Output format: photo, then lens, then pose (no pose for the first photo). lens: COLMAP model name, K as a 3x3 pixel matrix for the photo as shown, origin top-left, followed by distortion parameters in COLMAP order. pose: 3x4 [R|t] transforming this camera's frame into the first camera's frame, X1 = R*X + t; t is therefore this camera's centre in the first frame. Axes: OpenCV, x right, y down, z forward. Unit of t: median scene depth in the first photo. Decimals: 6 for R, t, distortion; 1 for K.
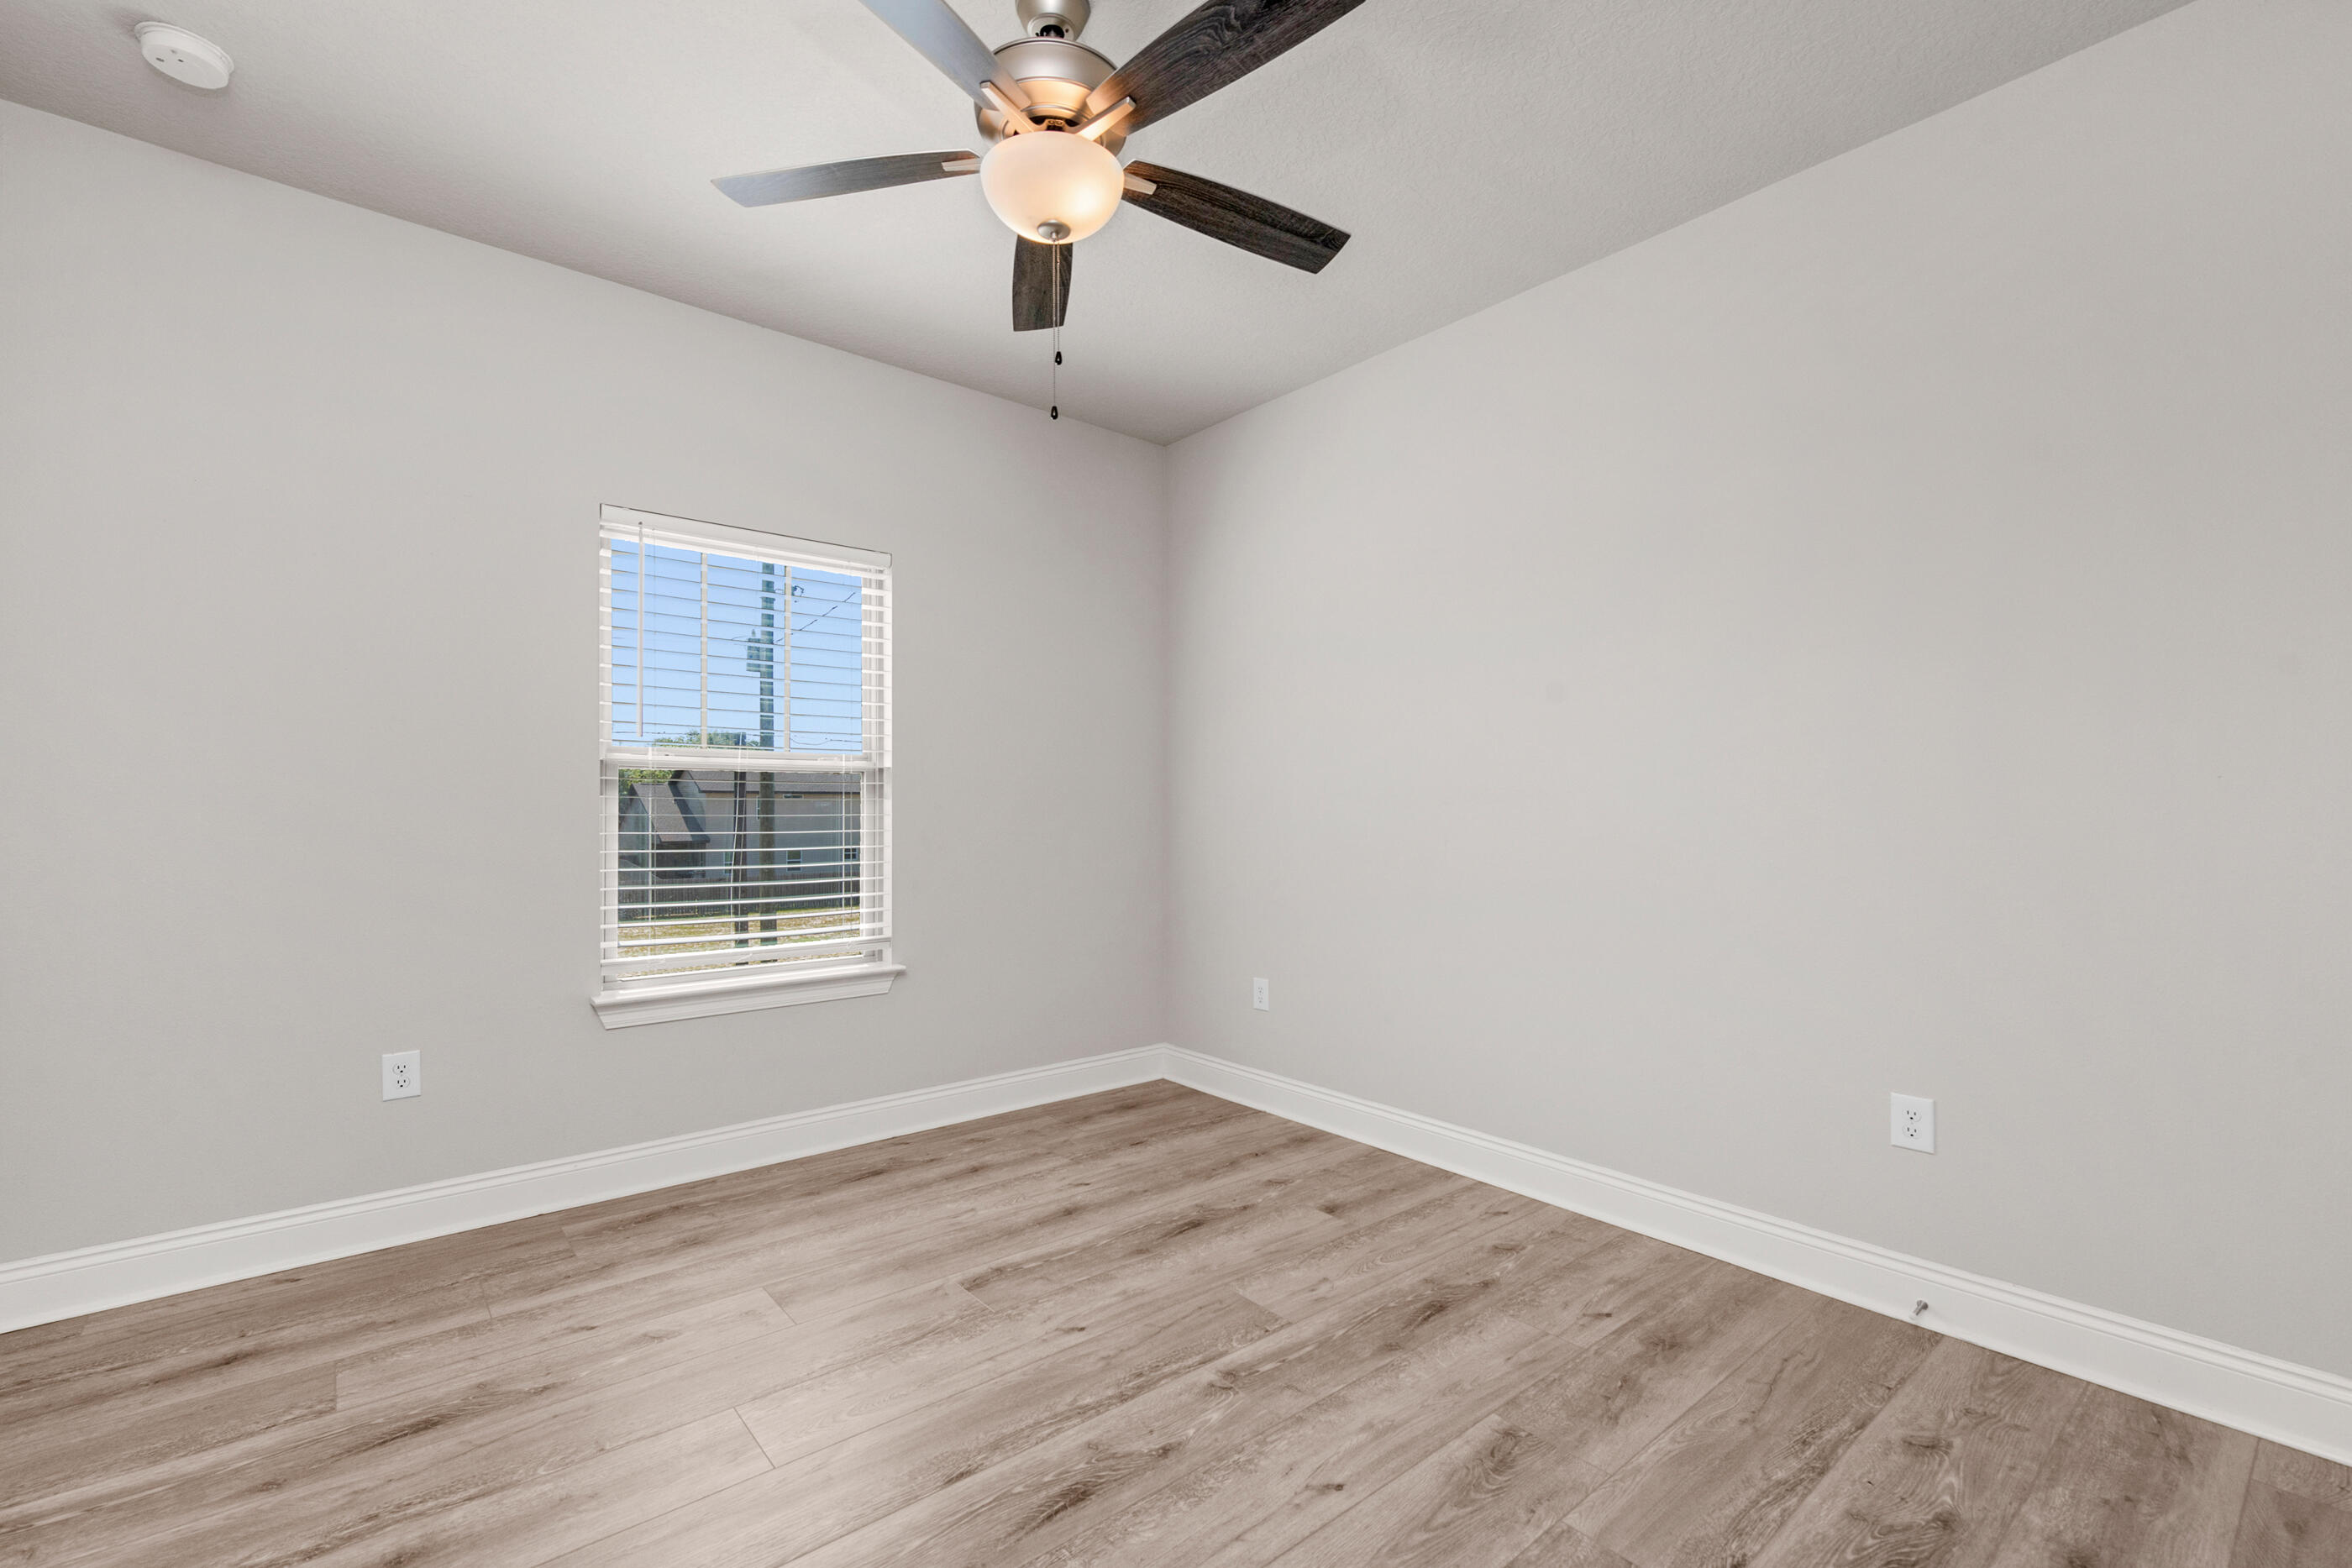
lens RADIAL K [[989.1, 0, 1176.0], [0, 989.1, 784.0], [0, 0, 1]] dist [0.001073, -0.000743]
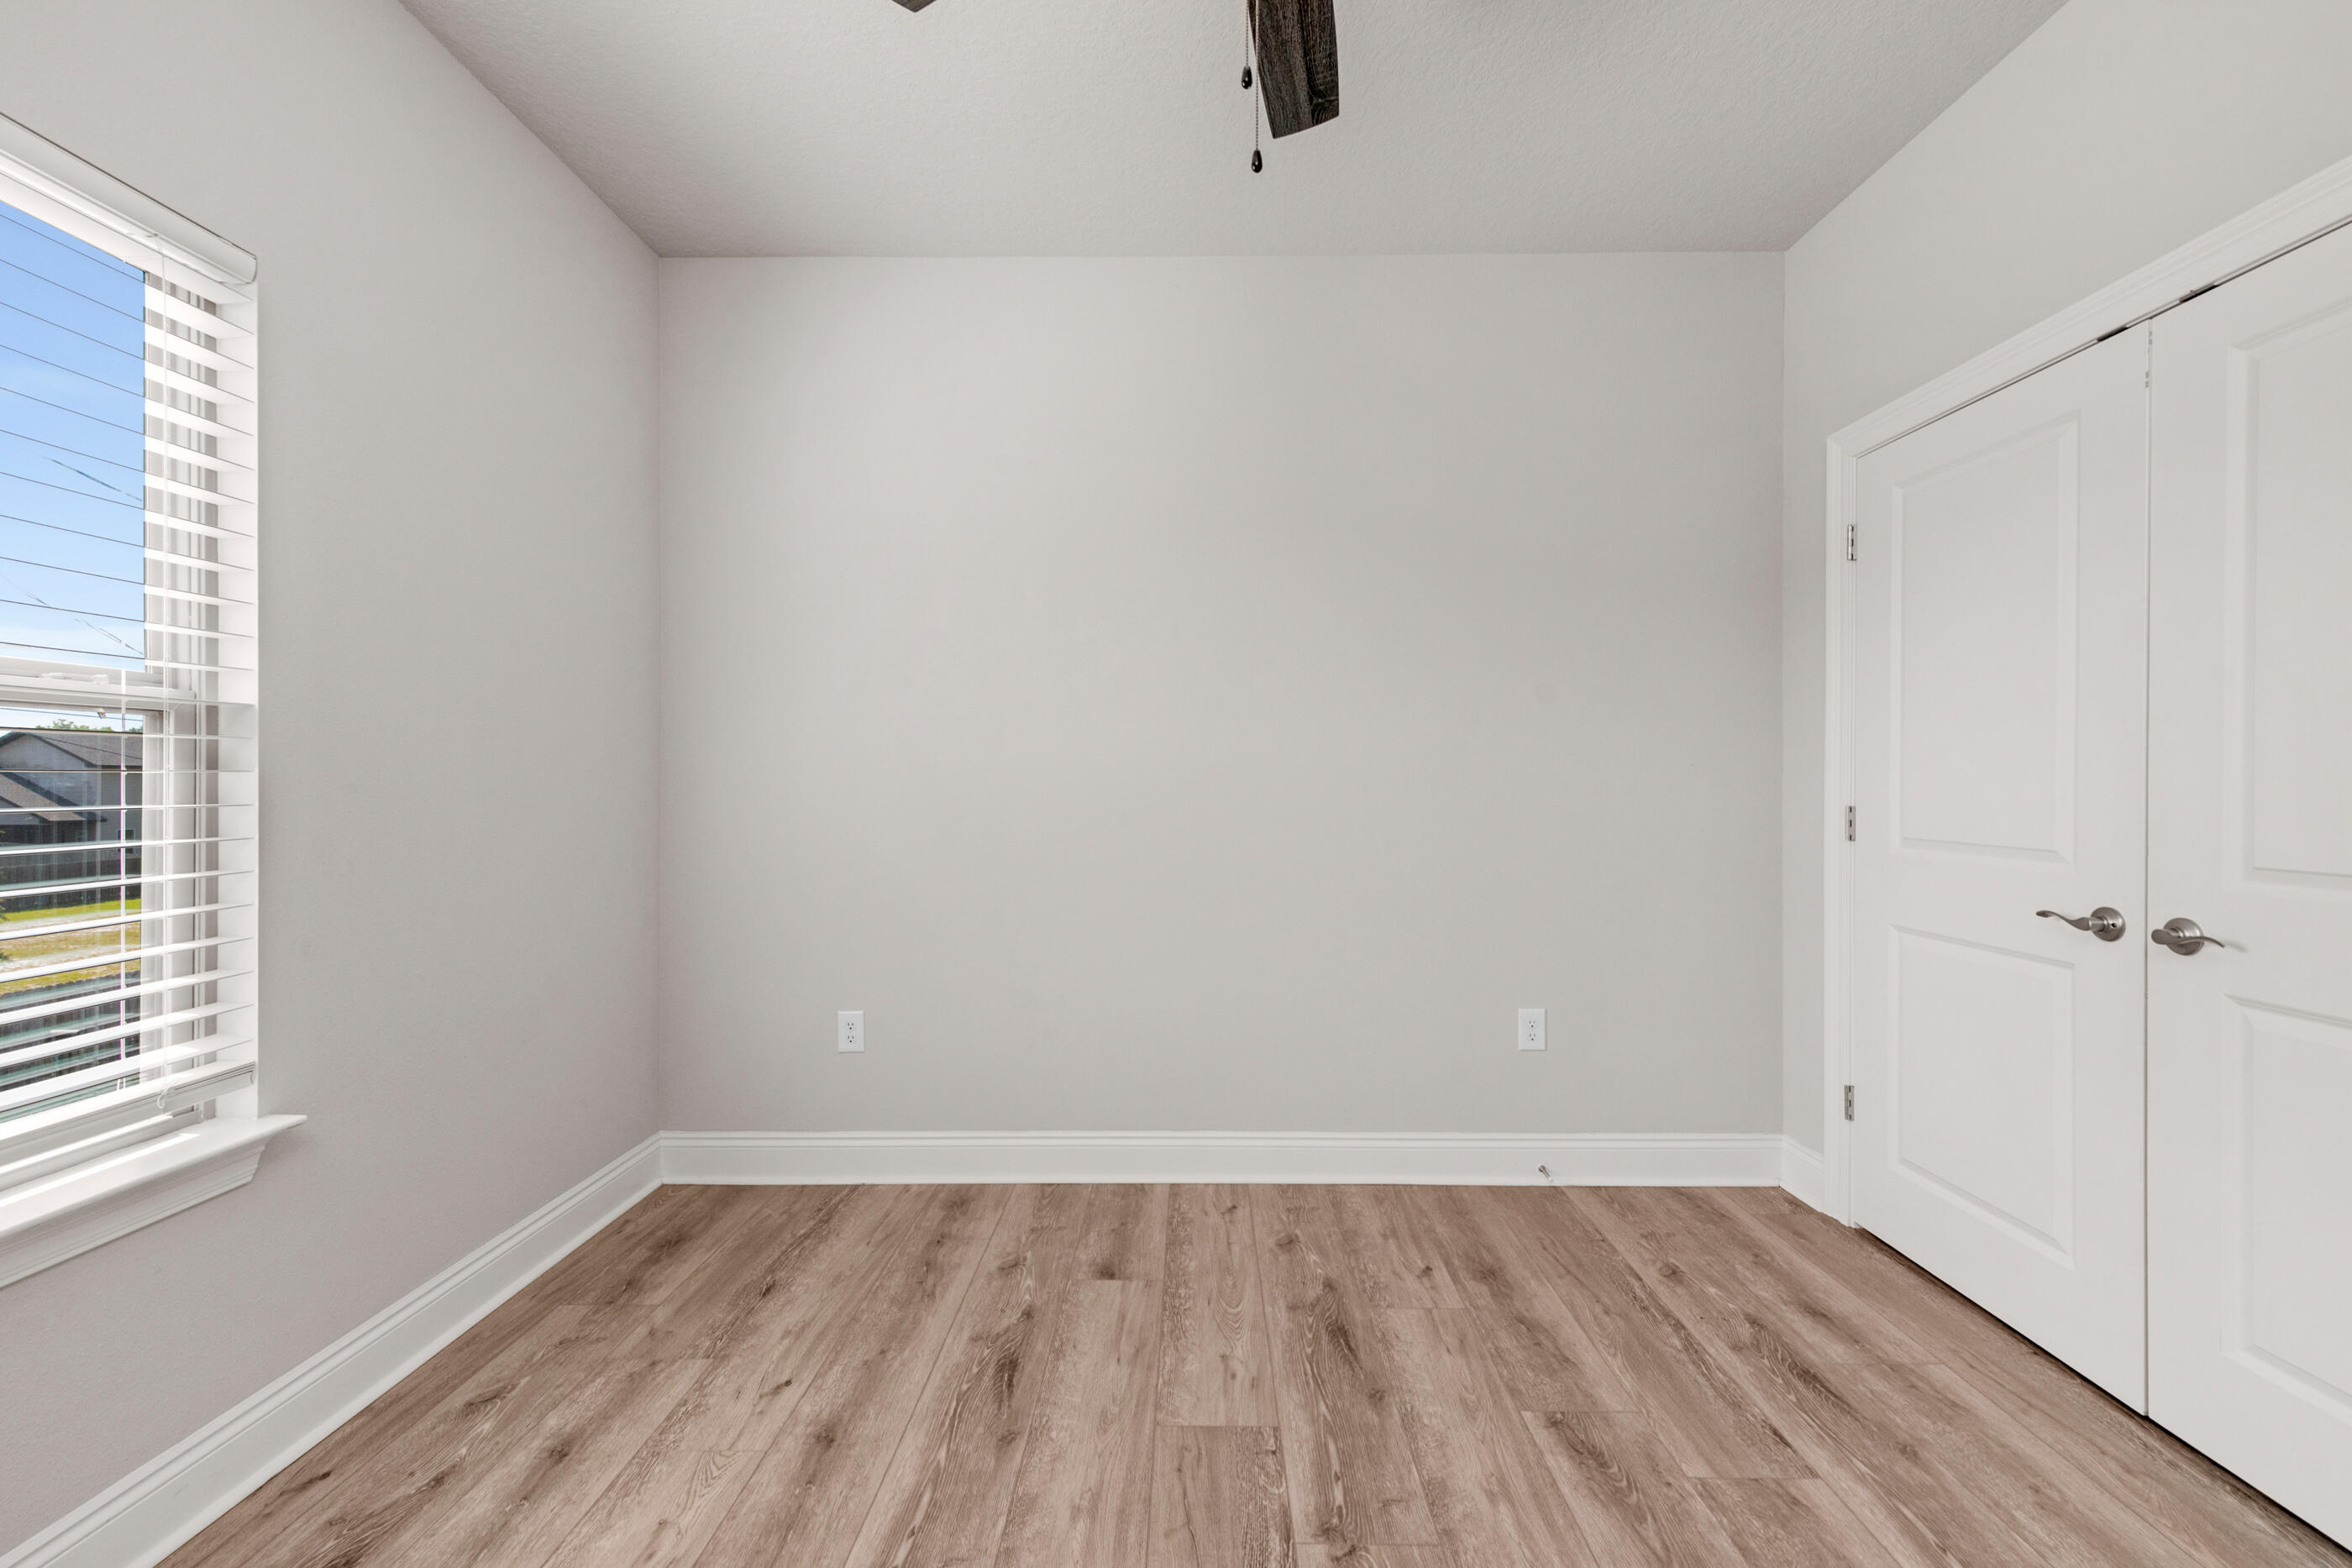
lens RADIAL K [[971.9, 0, 1181.4], [0, 971.9, 771.7], [0, 0, 1]] dist [0.003694, -0.000475]
pose [[0.654240, 0.005334, 0.756268, -0.438993], [-0.016166, 0.999845, 0.006933, 0.003867], [-0.756114, -0.016762, 0.654225, 0.445972]]
